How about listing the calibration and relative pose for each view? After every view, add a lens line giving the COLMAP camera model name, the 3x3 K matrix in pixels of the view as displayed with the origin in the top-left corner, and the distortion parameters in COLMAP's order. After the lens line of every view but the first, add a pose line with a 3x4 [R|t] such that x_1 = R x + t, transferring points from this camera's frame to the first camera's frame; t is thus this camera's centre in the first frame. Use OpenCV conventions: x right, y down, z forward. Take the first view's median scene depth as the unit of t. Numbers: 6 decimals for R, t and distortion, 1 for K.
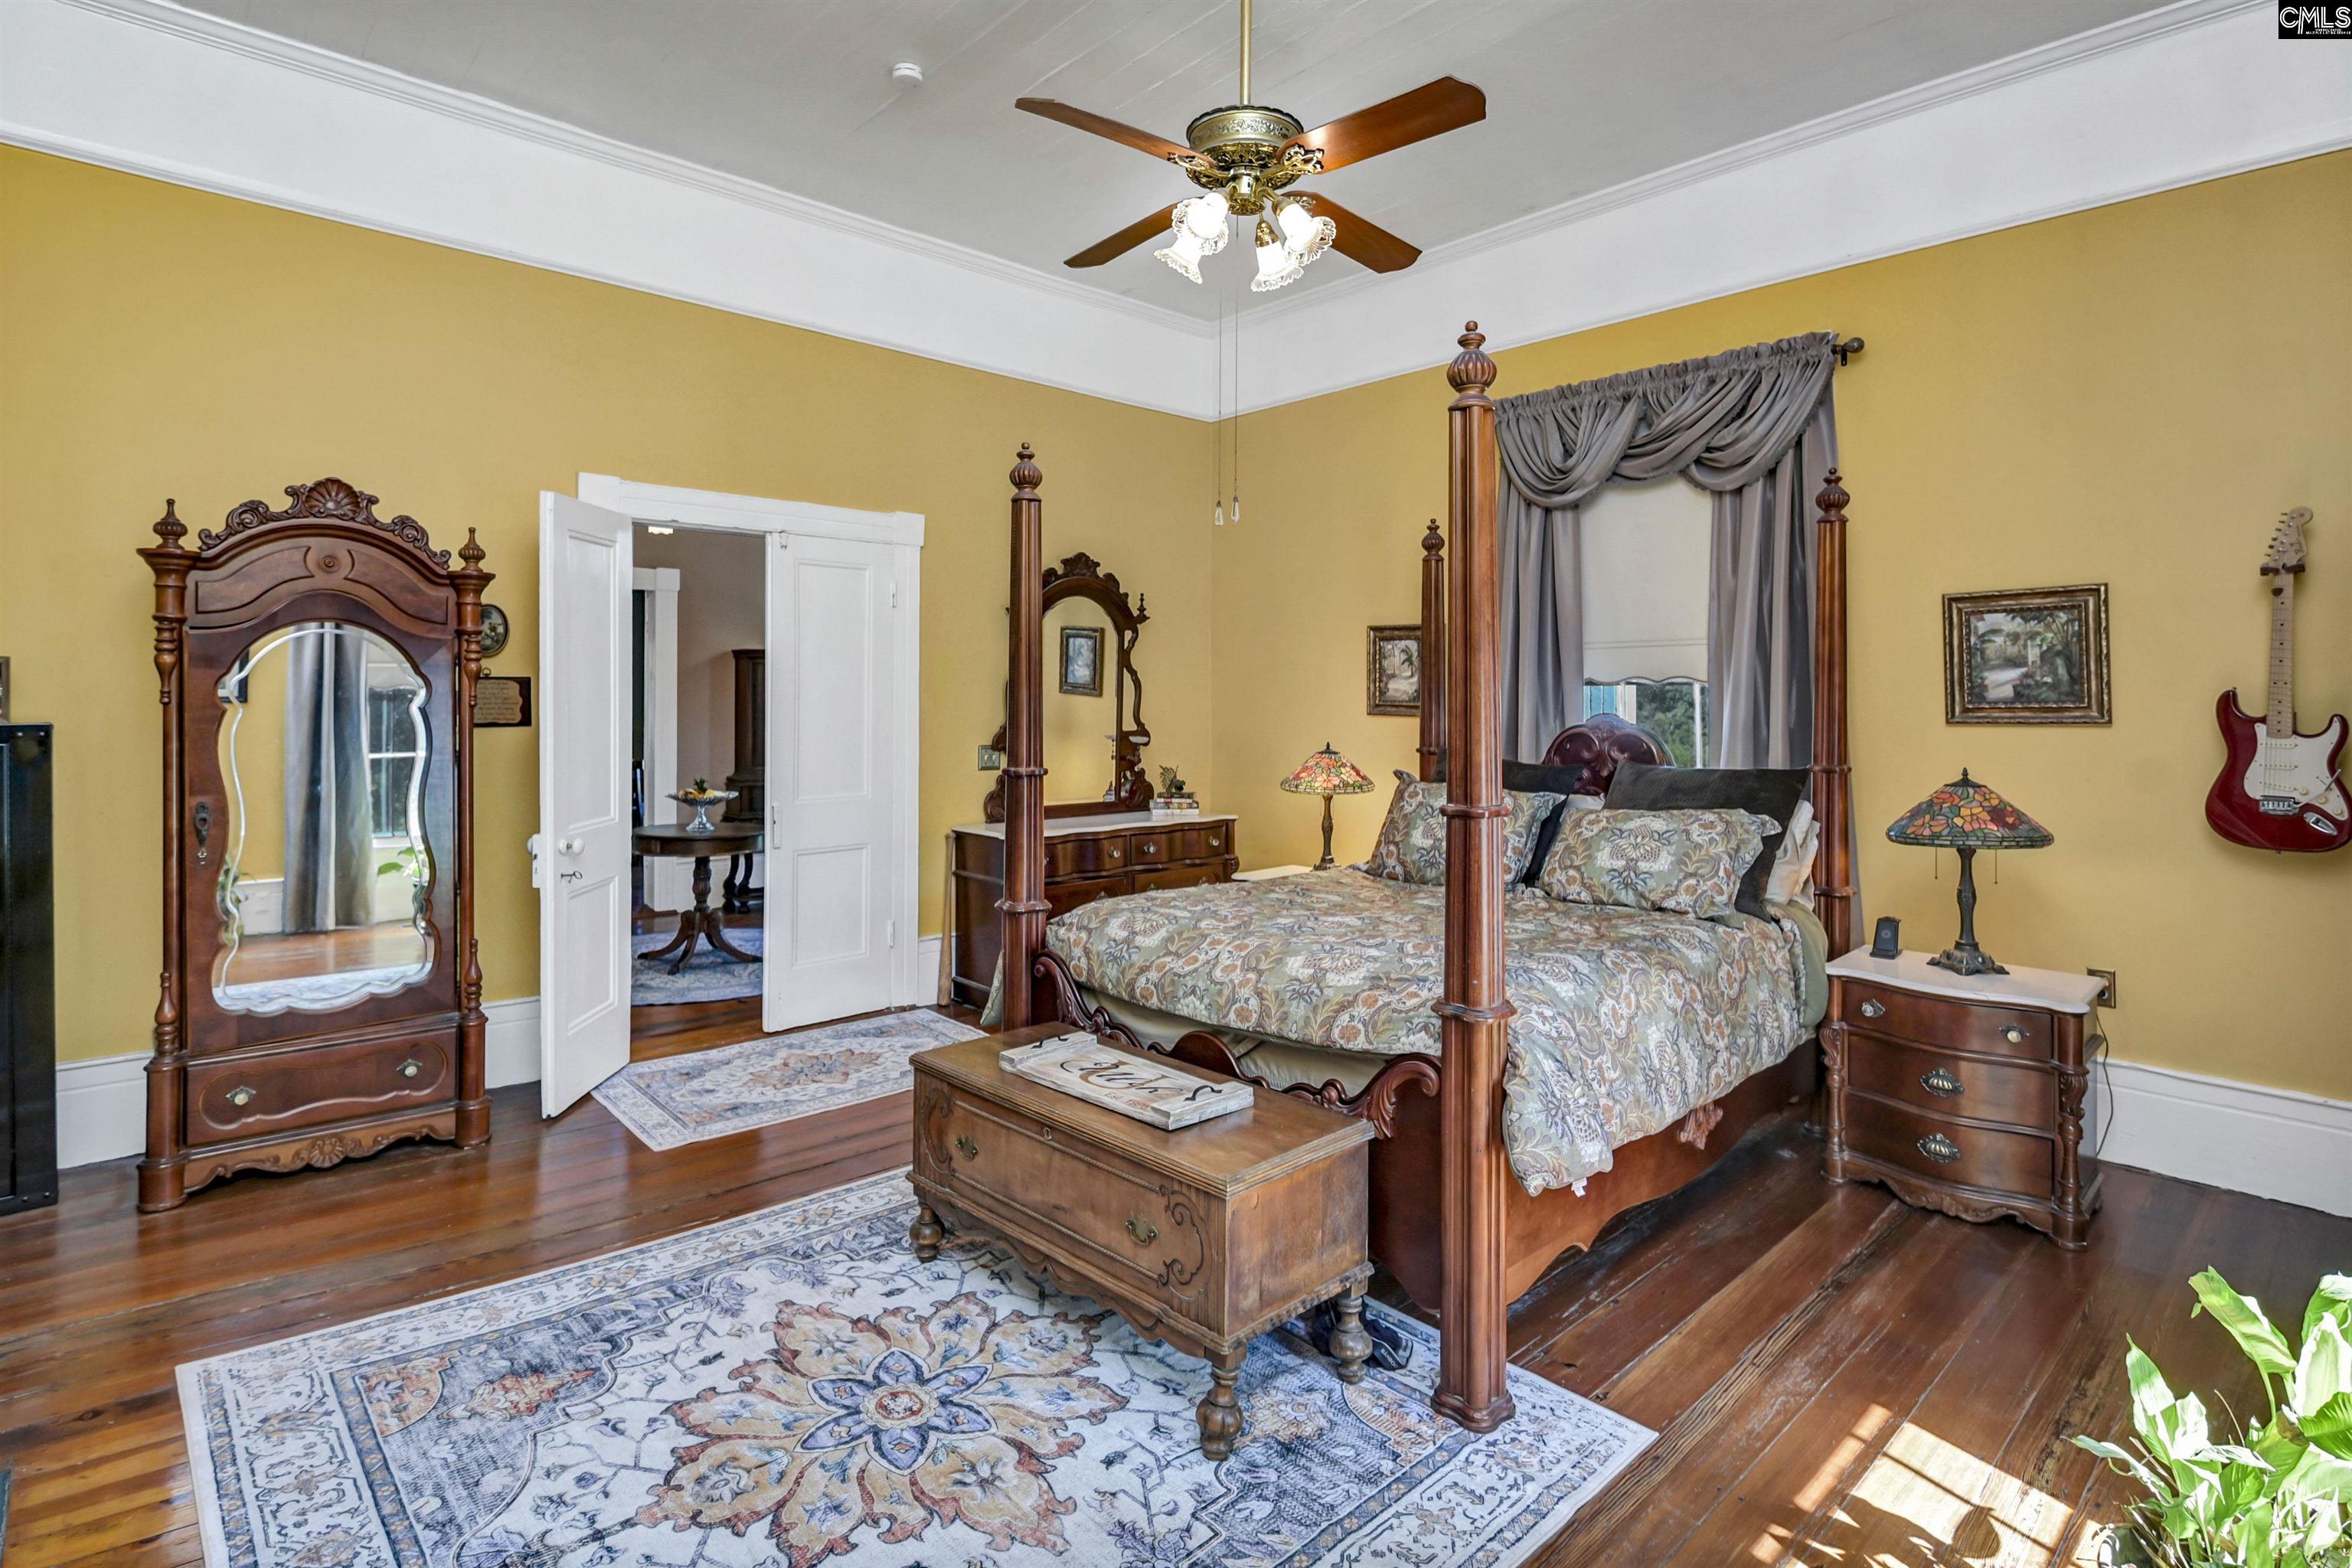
lens RADIAL K [[1173.5, 0, 1172.3], [0, 1173.5, 699.0], [0, 0, 1]] dist [-0.006117, -0.001621]
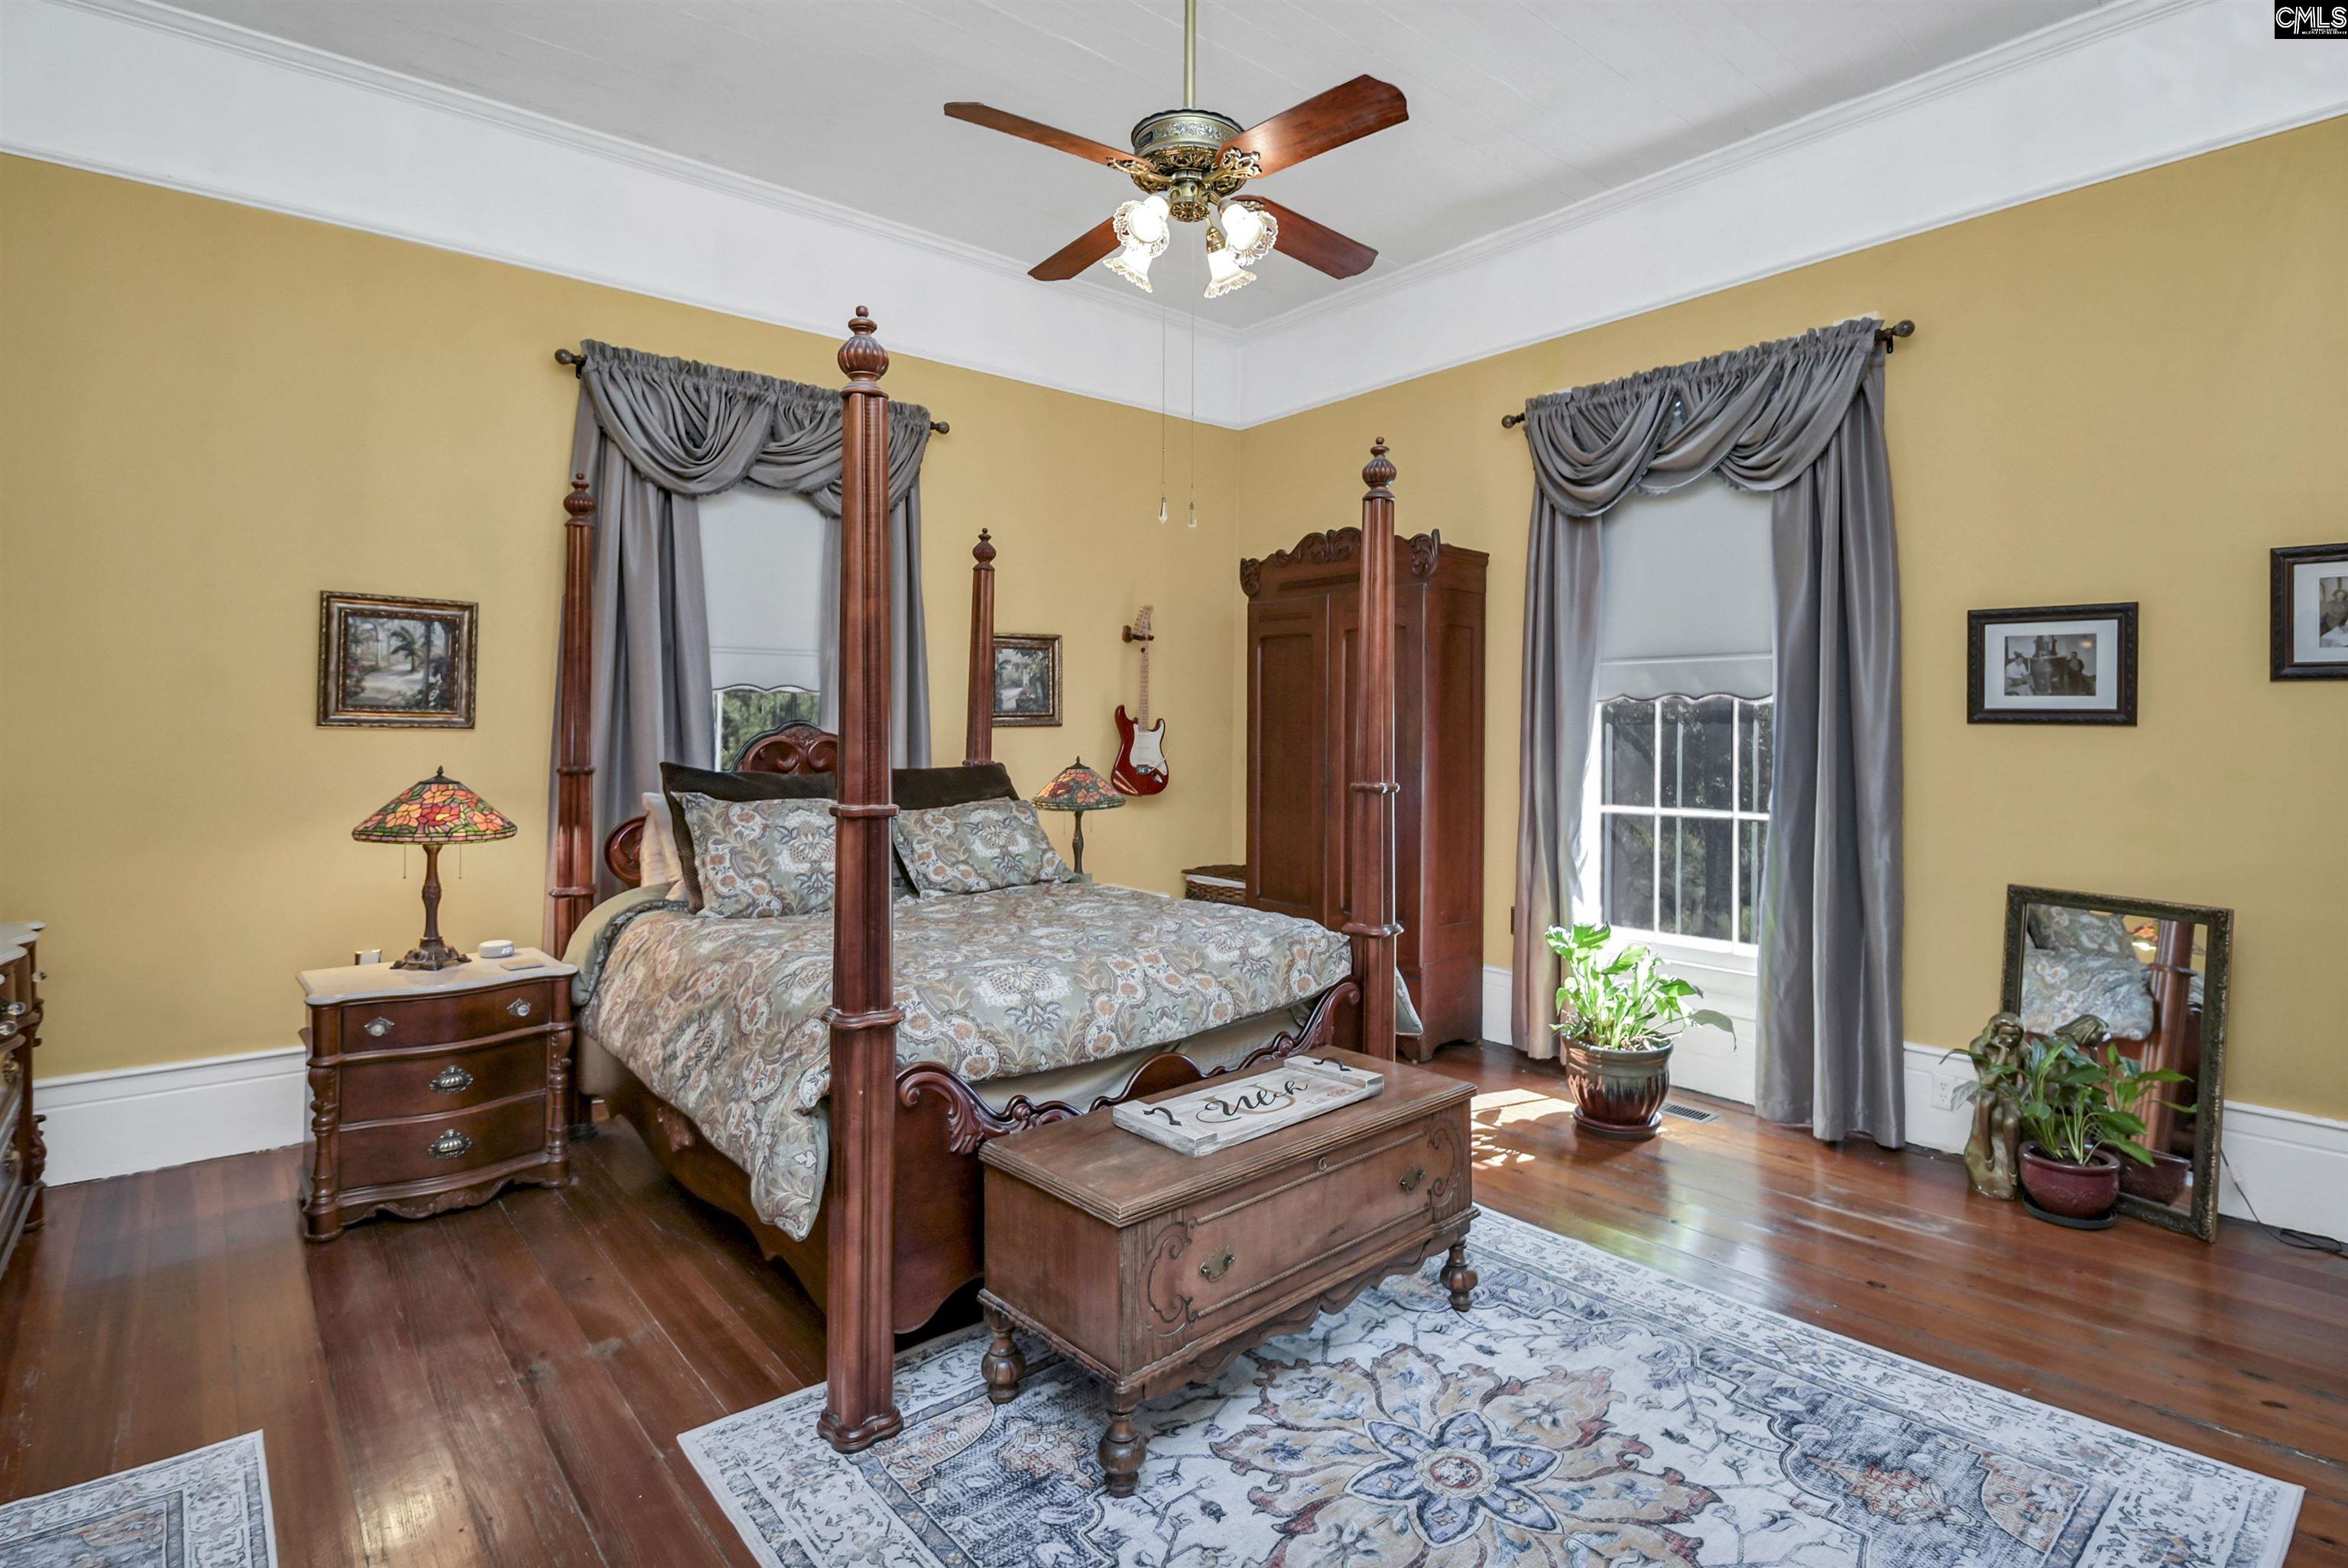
lens RADIAL K [[1171.3, 0, 1180.6], [0, 1171.3, 724.3], [0, 0, 1]] dist [-0.006117, -0.001621]
pose [[0.027900, -0.013410, 0.999521, -0.949476], [-0.014094, 0.999805, 0.013807, -0.004759], [-0.999511, -0.014472, 0.027706, 0.979179]]
